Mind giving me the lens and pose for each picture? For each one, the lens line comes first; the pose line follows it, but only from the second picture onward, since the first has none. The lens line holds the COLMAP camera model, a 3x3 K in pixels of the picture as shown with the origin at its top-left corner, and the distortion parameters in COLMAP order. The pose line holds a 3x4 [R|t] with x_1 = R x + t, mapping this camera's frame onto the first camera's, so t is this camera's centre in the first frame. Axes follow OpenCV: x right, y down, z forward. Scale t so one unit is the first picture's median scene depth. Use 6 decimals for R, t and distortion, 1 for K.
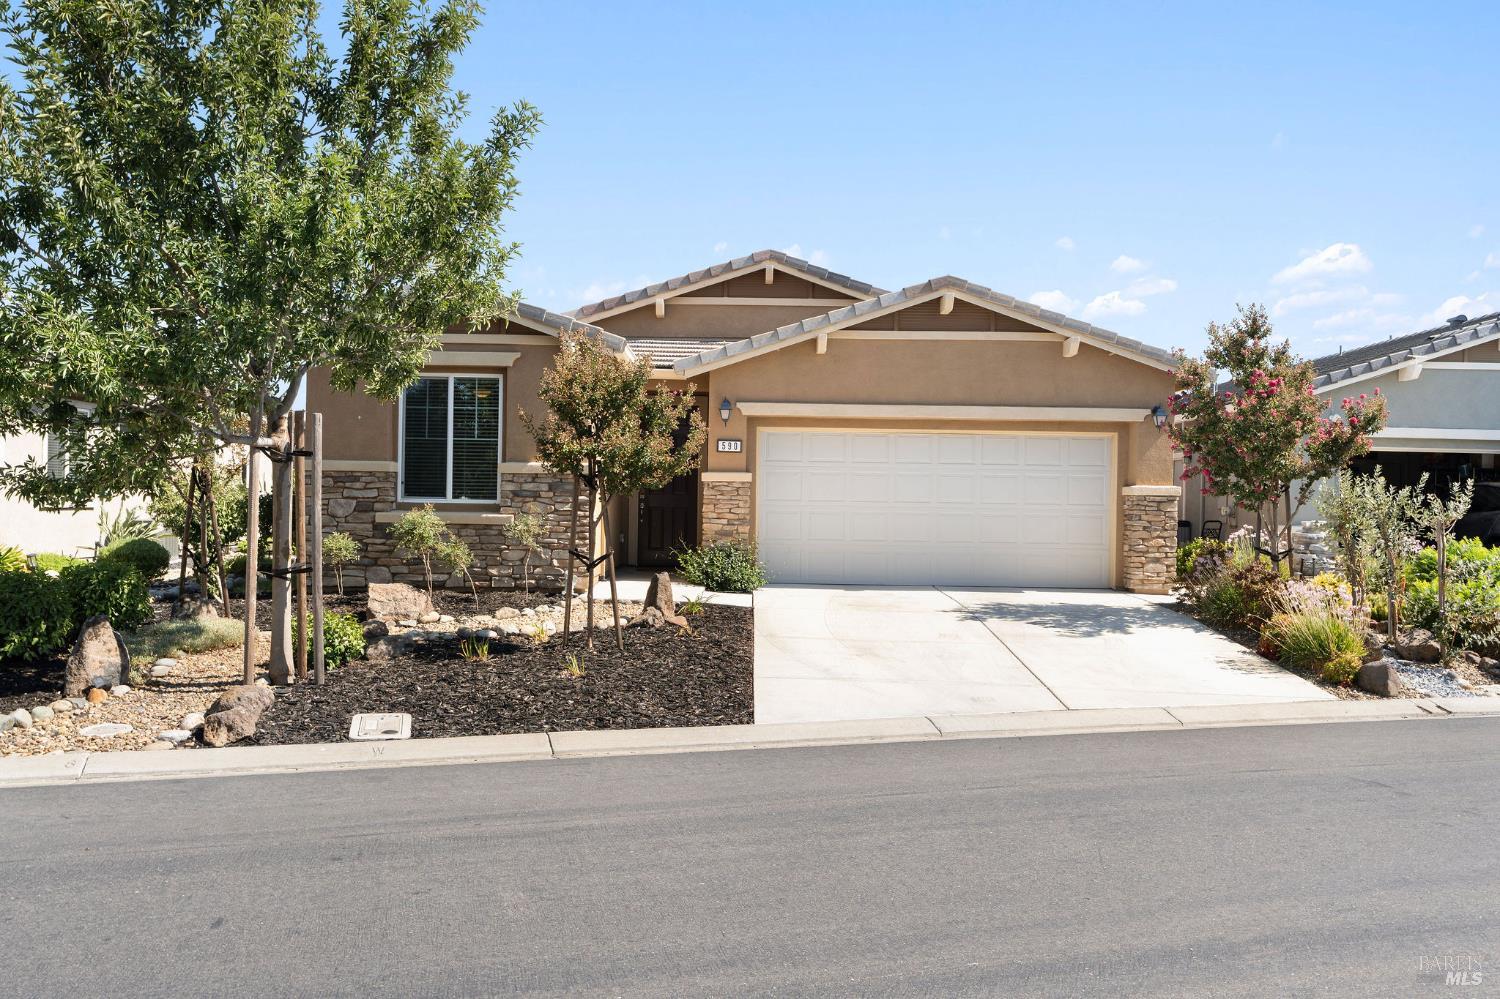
lens RADIAL K [[1206.4, 0, 750.0], [0, 1206.4, 499.5], [0, 0, 1]] dist [0.001752, 0.003597]
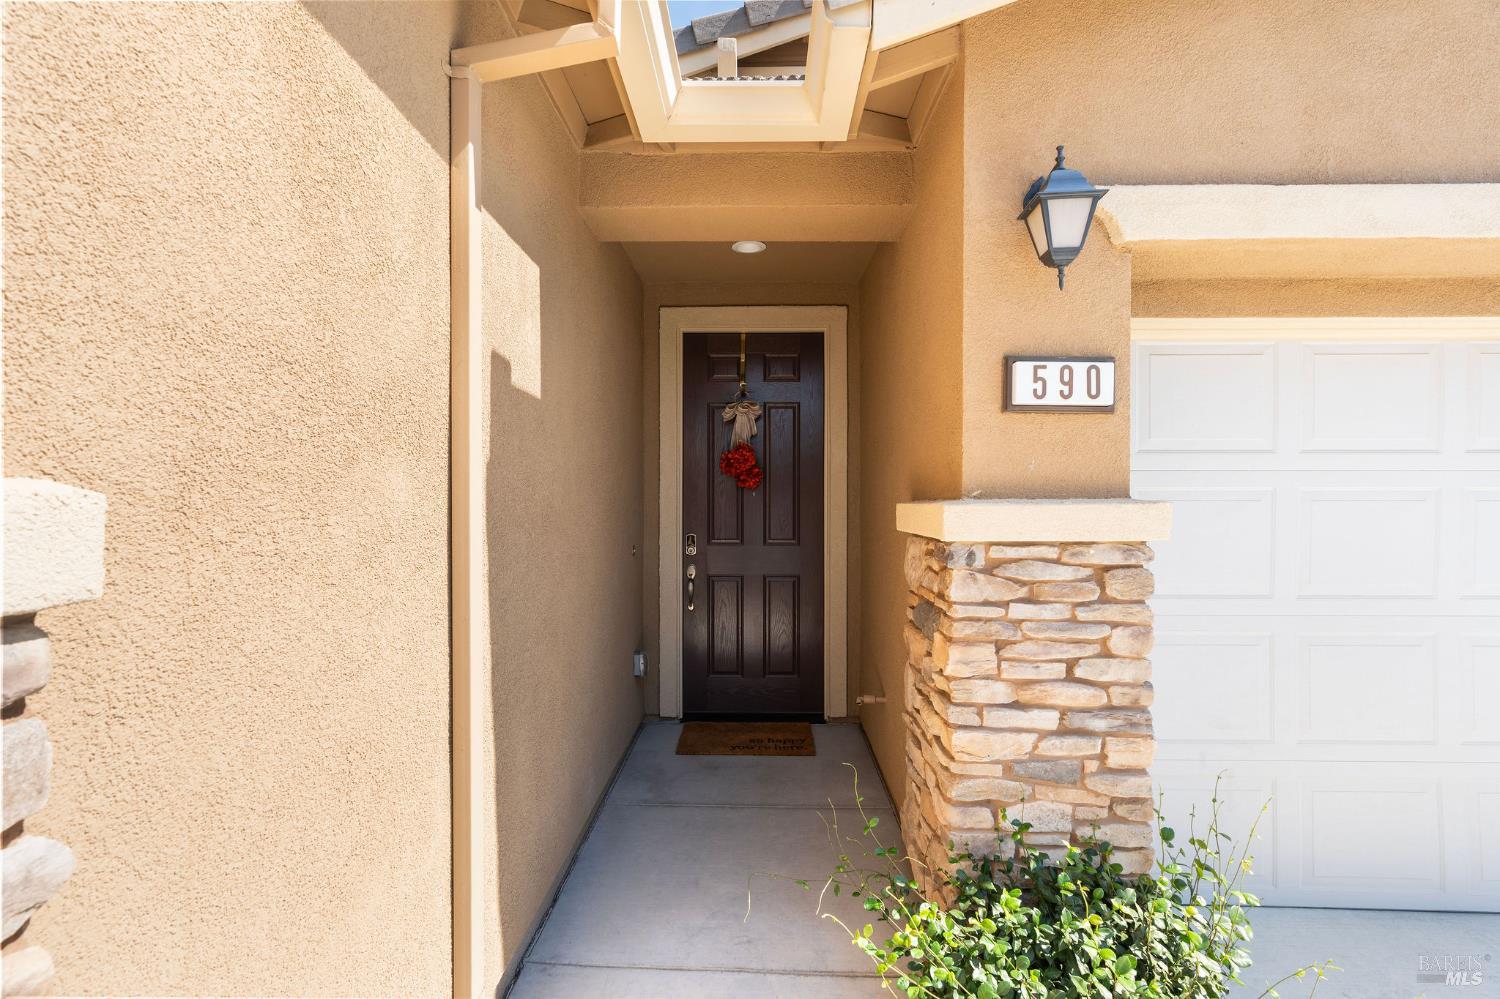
lens RADIAL K [[680.0, 0, 750.0], [0, 680.0, 499.5], [0, 0, 1]] dist [0.000043, 0.000364]
pose [[0.999631, -0.016692, -0.021413, -0.072474], [0.016673, 0.999860, -0.001045, -0.023411], [0.021428, 0.000688, 0.999770, 0.871854]]
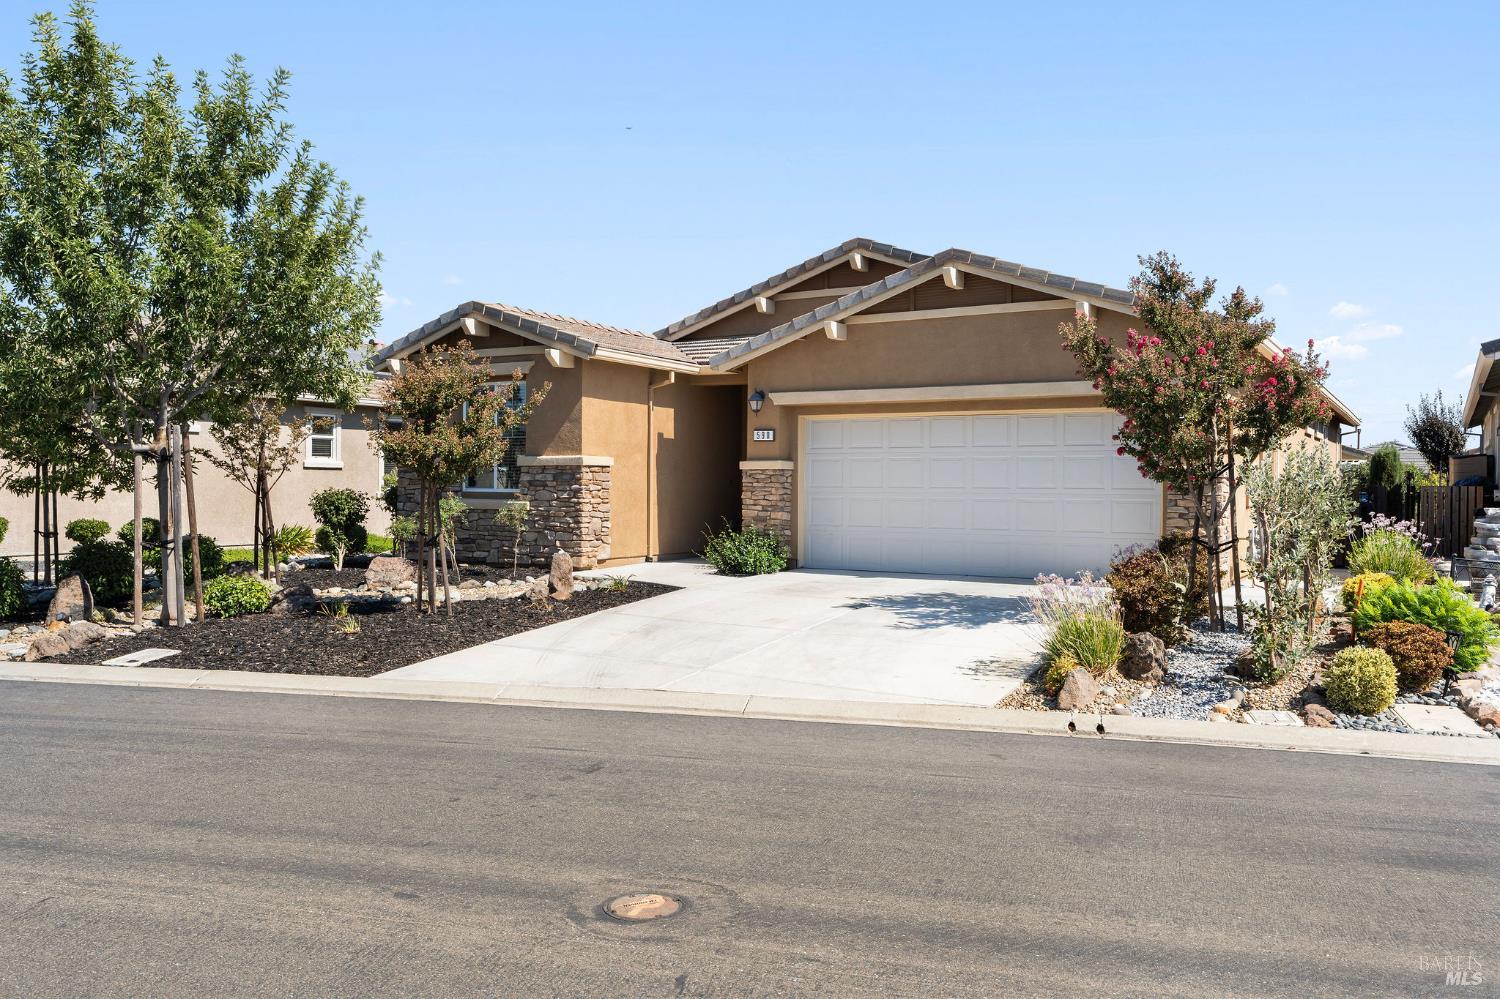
lens RADIAL K [[1206.4, 0, 750.0], [0, 1206.4, 499.5], [0, 0, 1]] dist [0.001752, 0.003597]
pose [[0.857255, -0.004242, -0.514874, 0.509138], [0.008408, 0.999948, 0.005760, 0.004905], [0.514823, -0.009267, 0.857246, 0.099988]]
